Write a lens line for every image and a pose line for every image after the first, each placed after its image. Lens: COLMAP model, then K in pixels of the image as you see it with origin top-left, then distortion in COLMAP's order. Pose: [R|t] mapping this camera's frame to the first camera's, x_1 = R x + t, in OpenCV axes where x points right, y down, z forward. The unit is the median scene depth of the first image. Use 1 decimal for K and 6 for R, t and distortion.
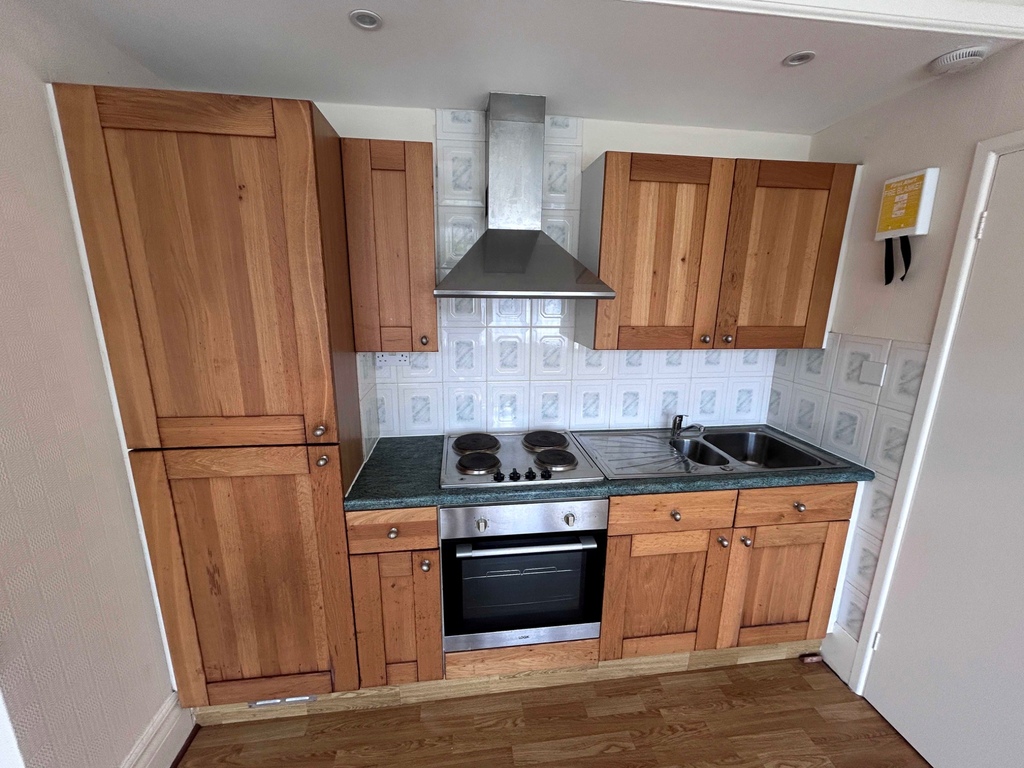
lens RADIAL K [[404.1, 0, 516.1], [0, 404.1, 381.0], [0, 0, 1]] dist [0.000191, 0.000067]
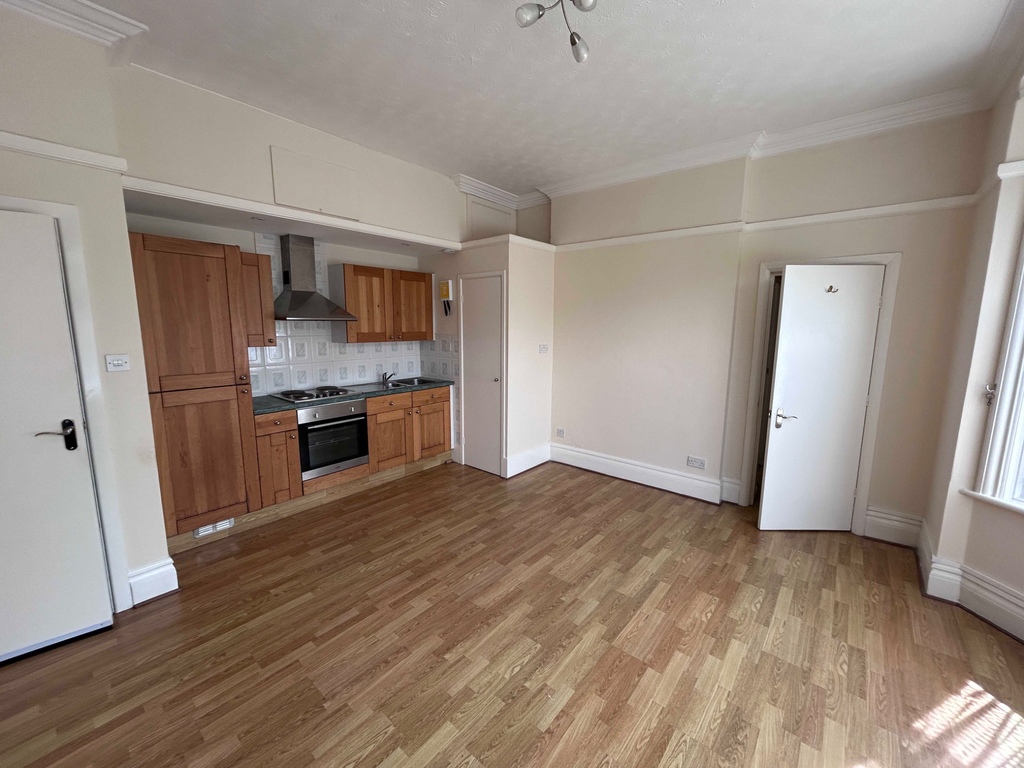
lens RADIAL K [[411.8, 0, 512.0], [0, 411.8, 384.0], [0, 0, 1]] dist [0.001103, 0.000065]
pose [[0.731350, -0.108134, 0.673375, -0.772424], [0.153883, 0.988053, -0.008466, 0.336535], [-0.664414, 0.109813, 0.739253, -1.422762]]
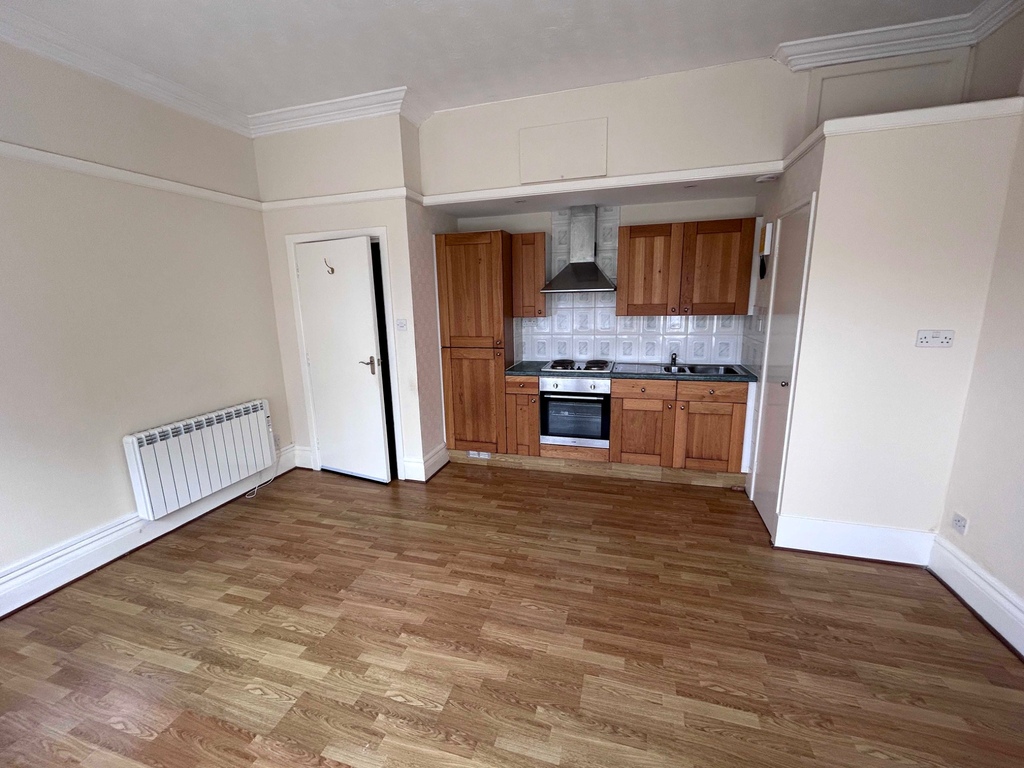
lens RADIAL K [[433.7, 0, 512.8], [0, 433.7, 386.9], [0, 0, 1]] dist [0.001628, 0.000154]
pose [[0.913416, 0.051154, -0.403799, 0.668175], [-0.056588, 0.998396, -0.001527, 0.345360], [0.403073, 0.024245, 0.914846, -1.361666]]
